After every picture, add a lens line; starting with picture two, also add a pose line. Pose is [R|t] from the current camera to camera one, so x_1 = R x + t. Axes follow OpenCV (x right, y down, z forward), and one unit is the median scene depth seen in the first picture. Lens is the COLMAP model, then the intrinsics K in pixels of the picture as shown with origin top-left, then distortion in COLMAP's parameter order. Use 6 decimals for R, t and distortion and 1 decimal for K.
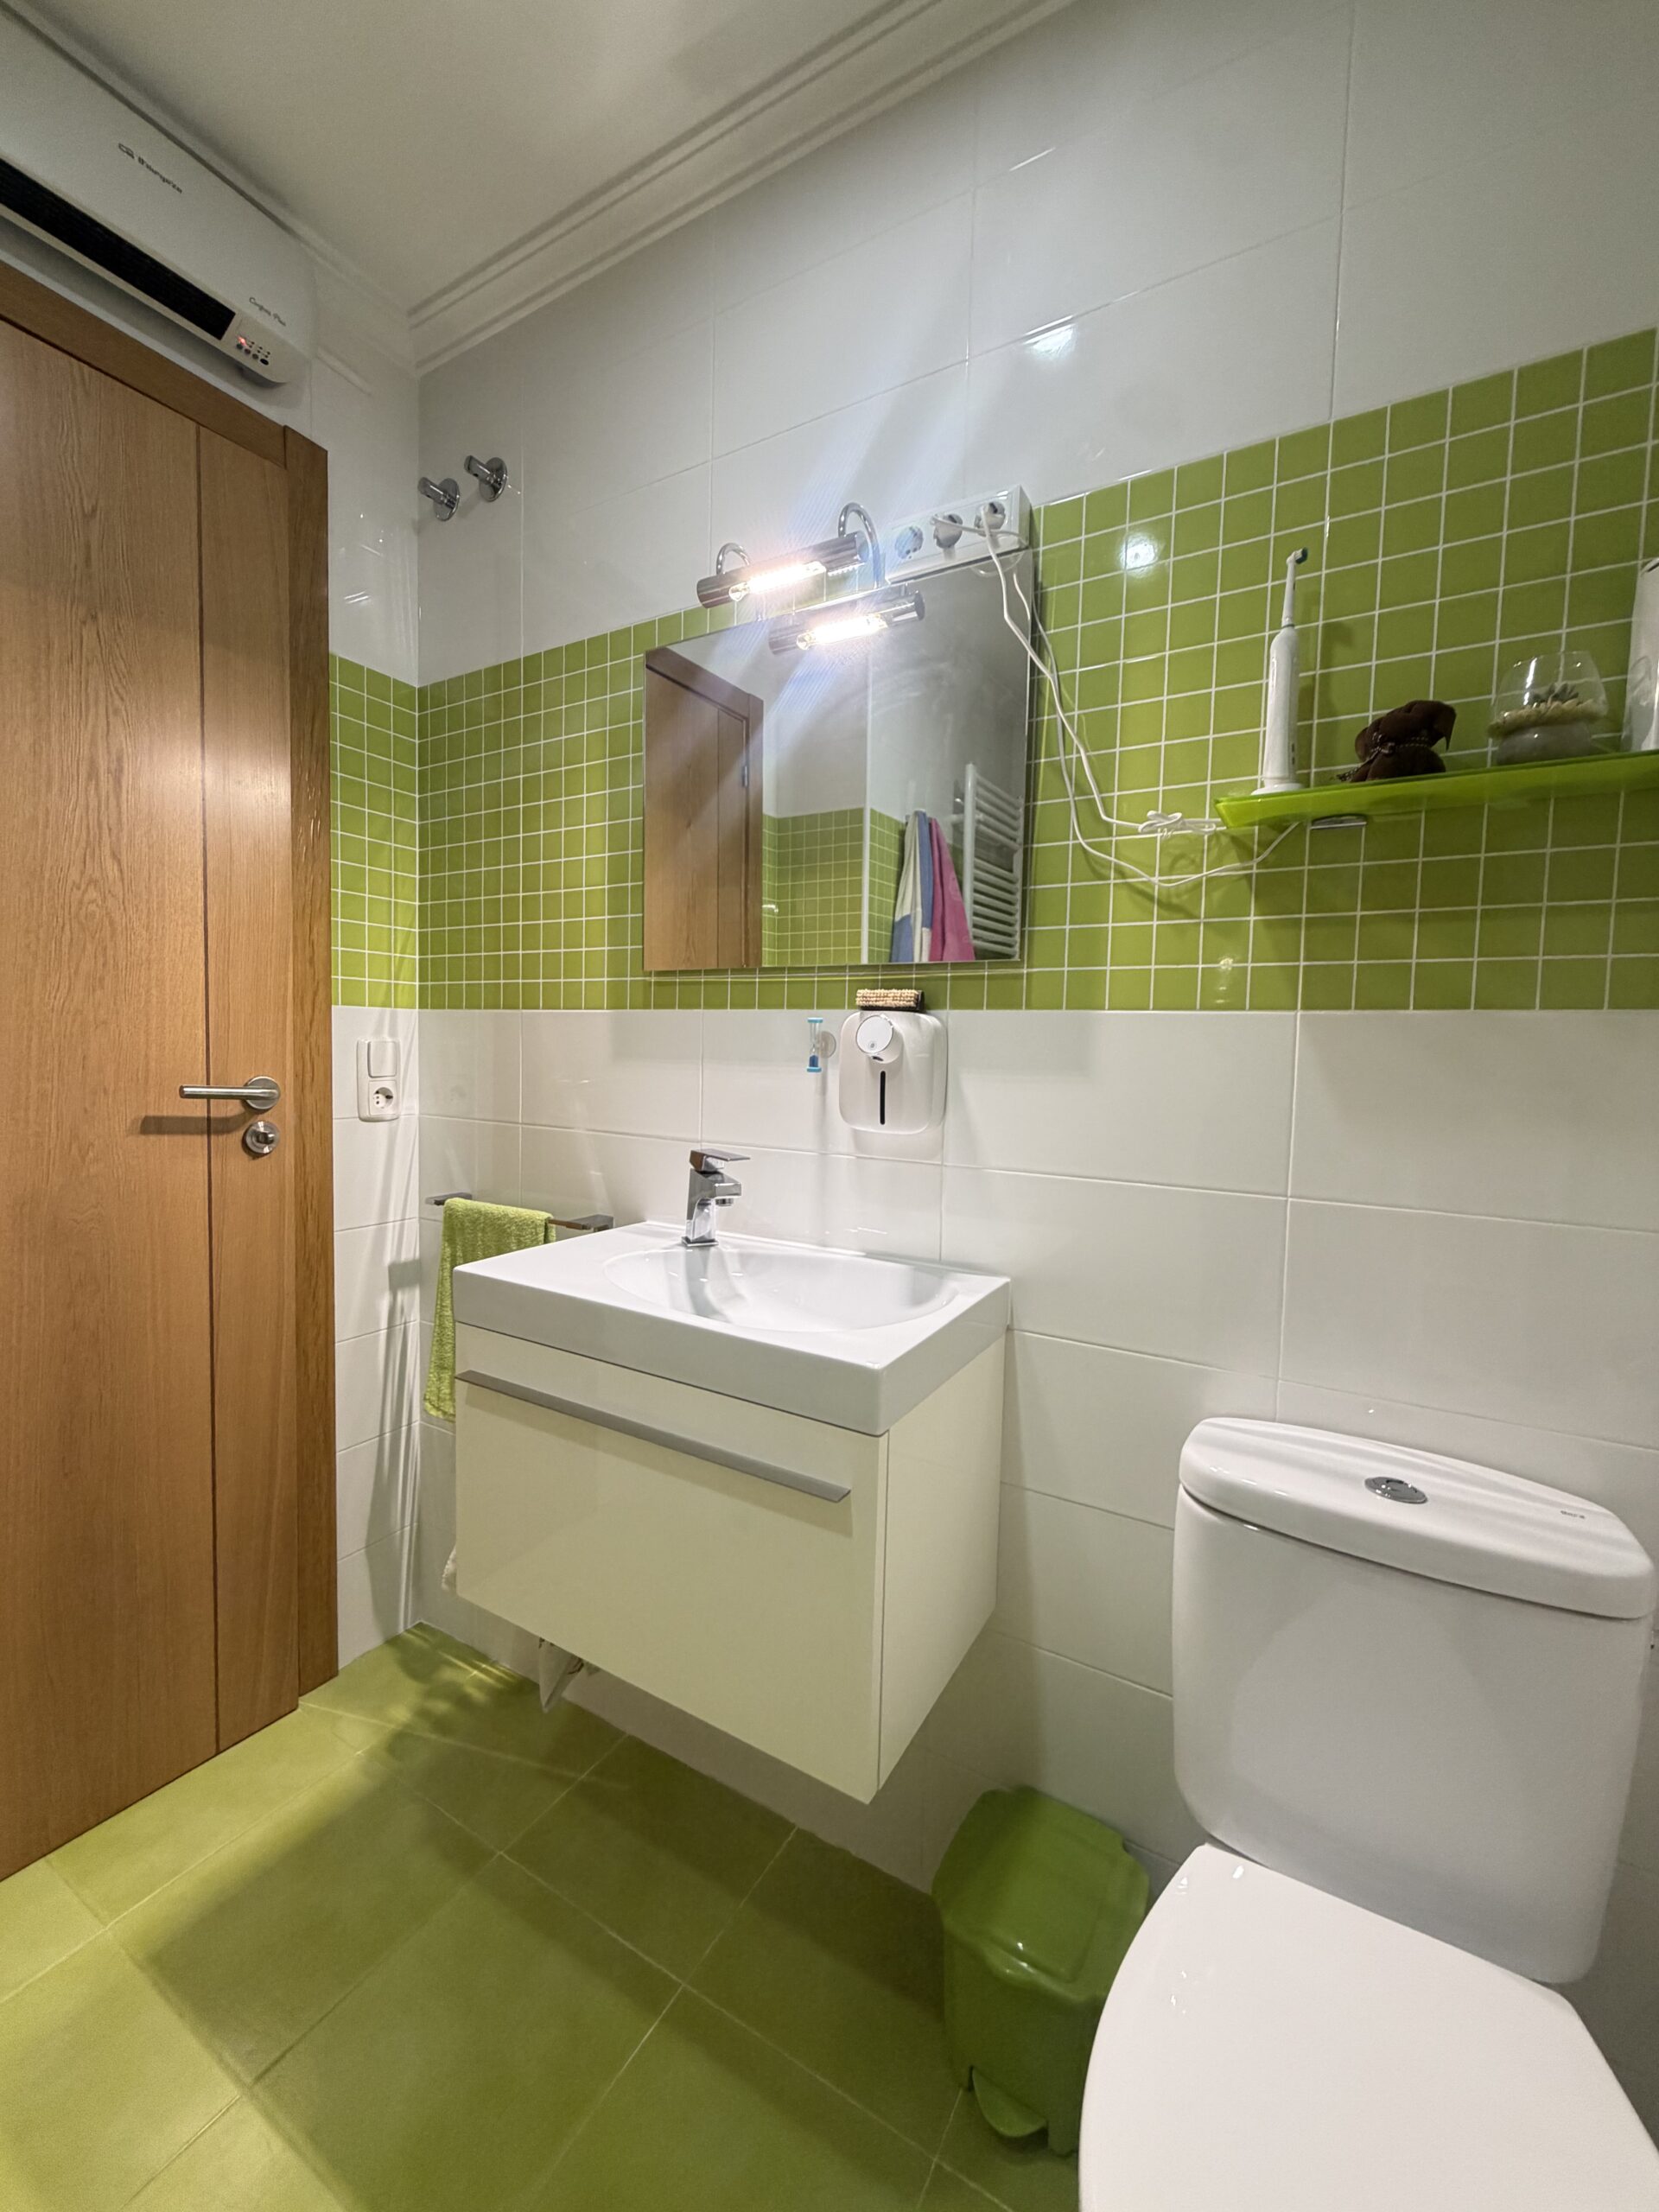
lens RADIAL K [[889.9, 0, 832.2], [0, 889.9, 1097.7], [0, 0, 1]] dist [-0.000268, 0.000014]
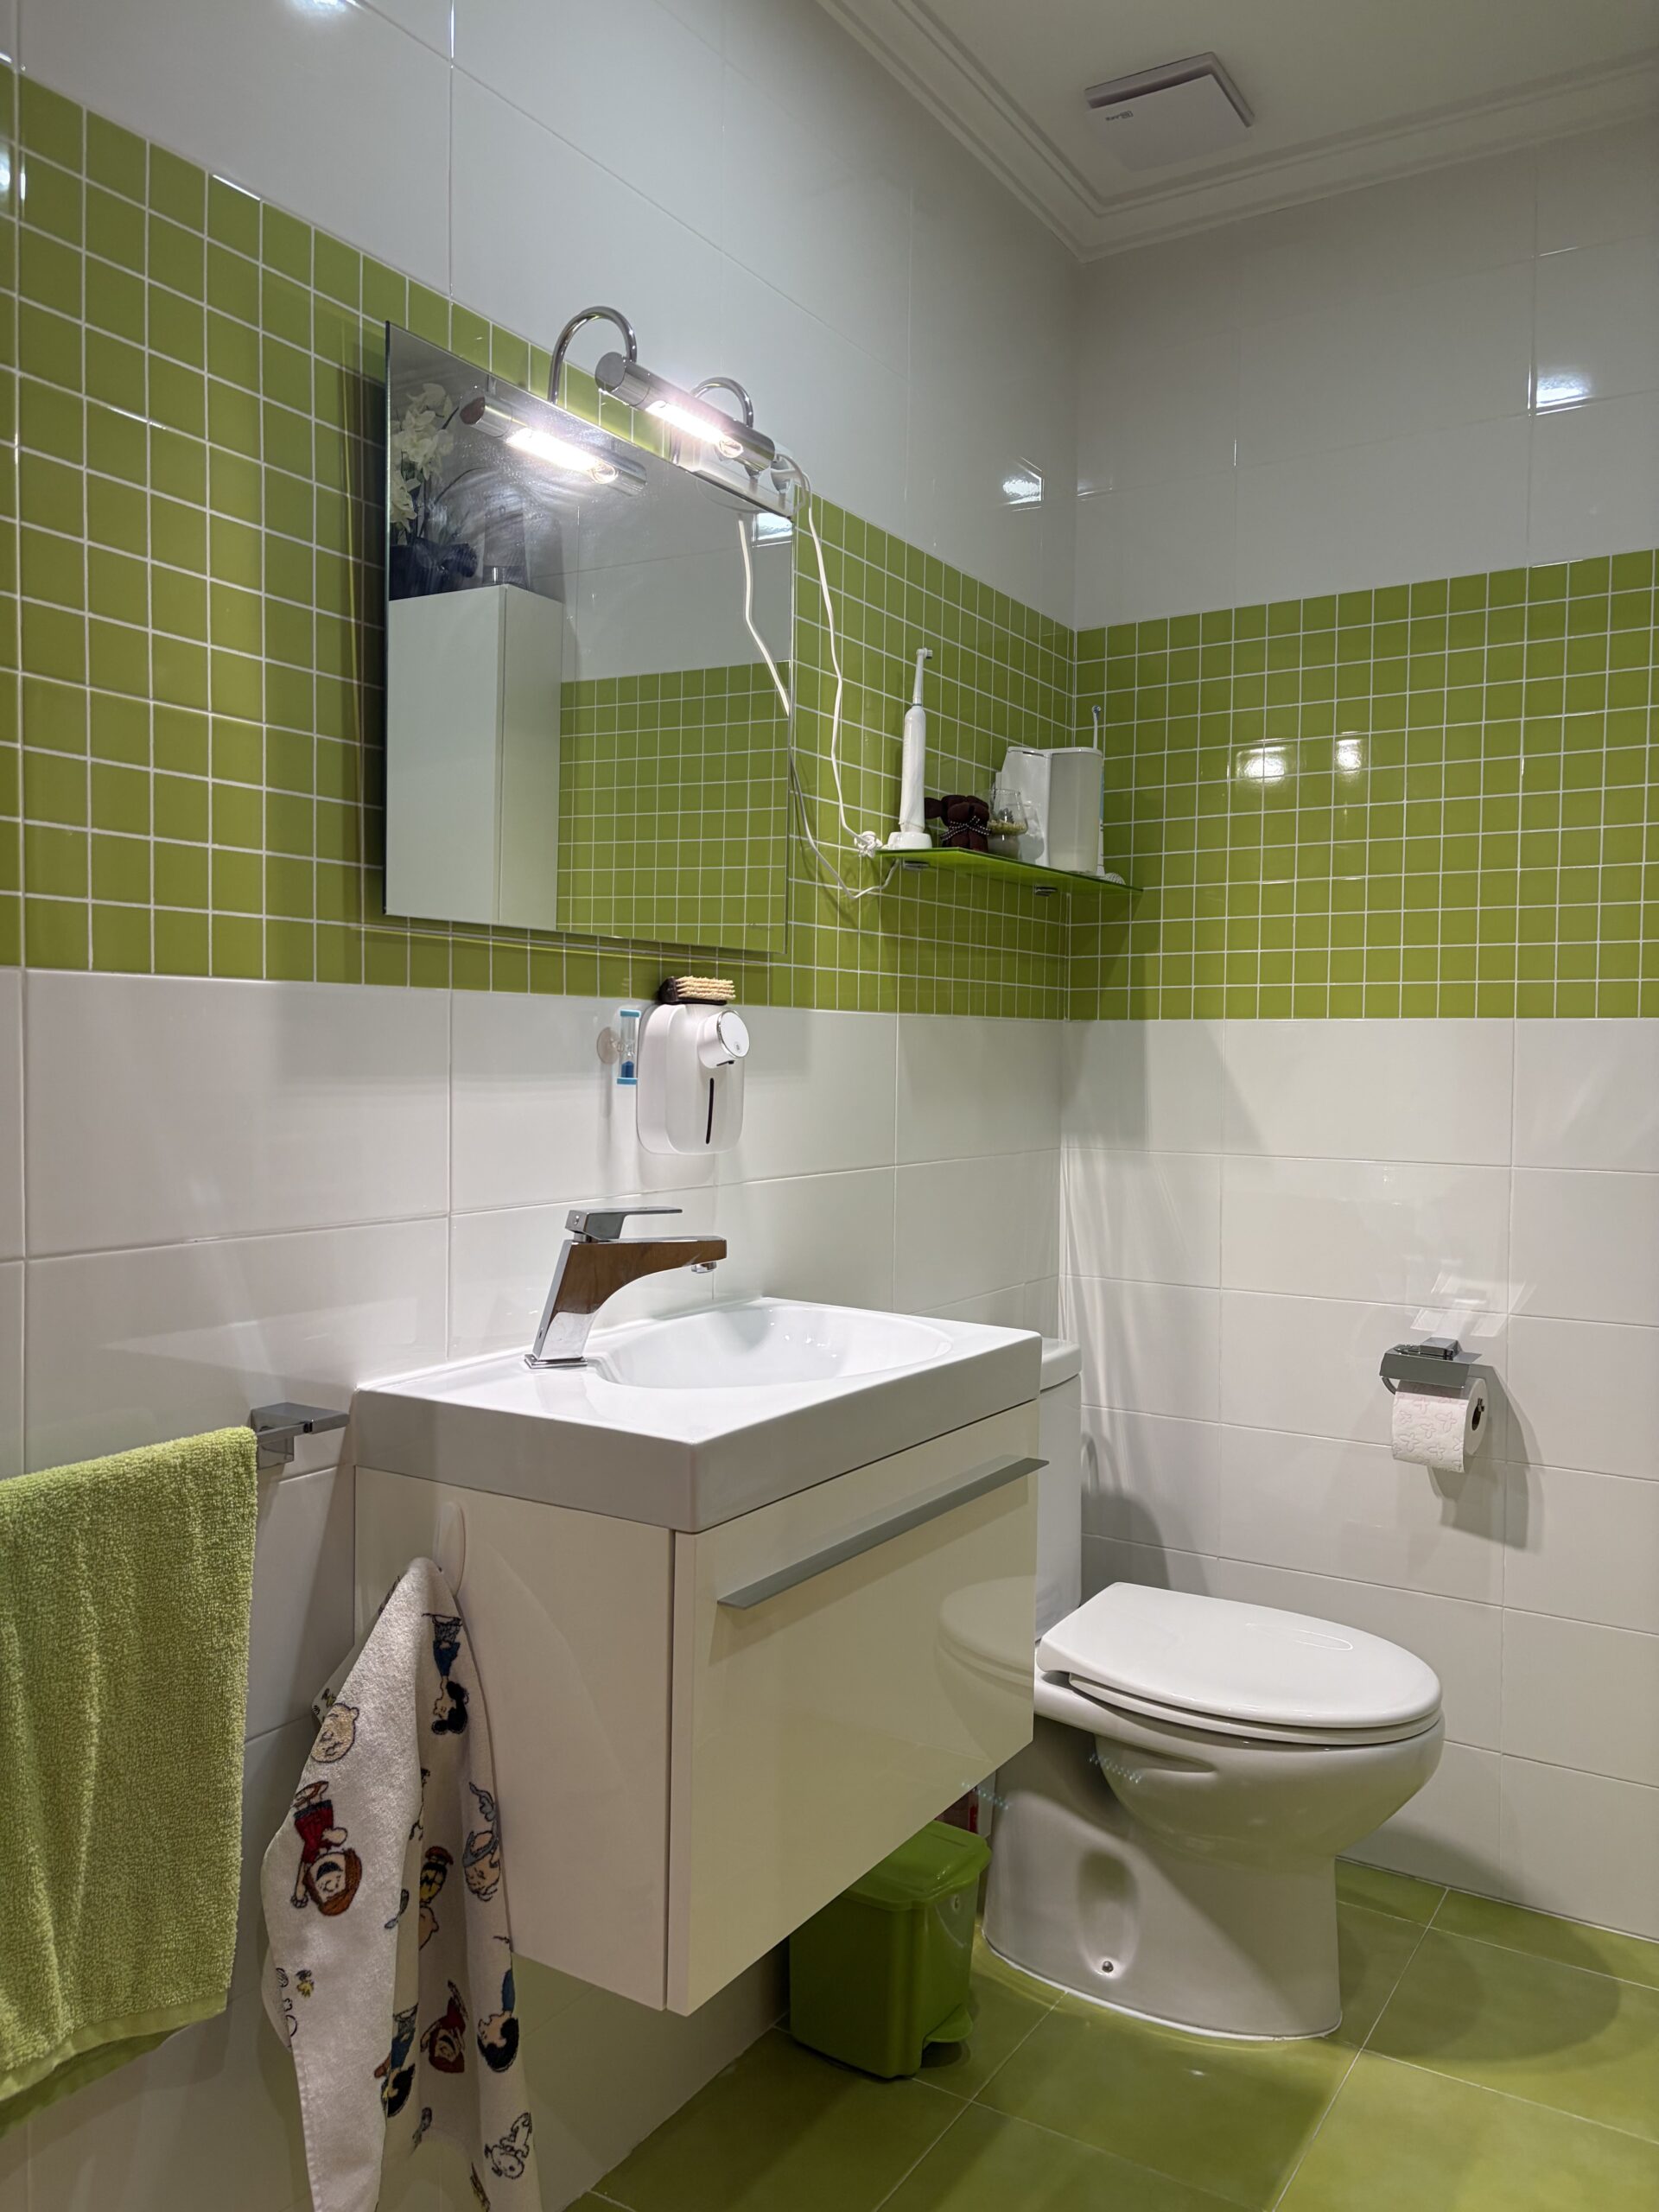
lens RADIAL K [[1672.8, 0, 832.6], [0, 1672.8, 1108.2], [0, 0, 1]] dist [0.059361, -0.072811]
pose [[0.034284, -0.058411, 0.997704, -1.244665], [0.045020, 0.997367, 0.056844, -0.071899], [-0.998398, 0.042968, 0.036823, 0.707780]]
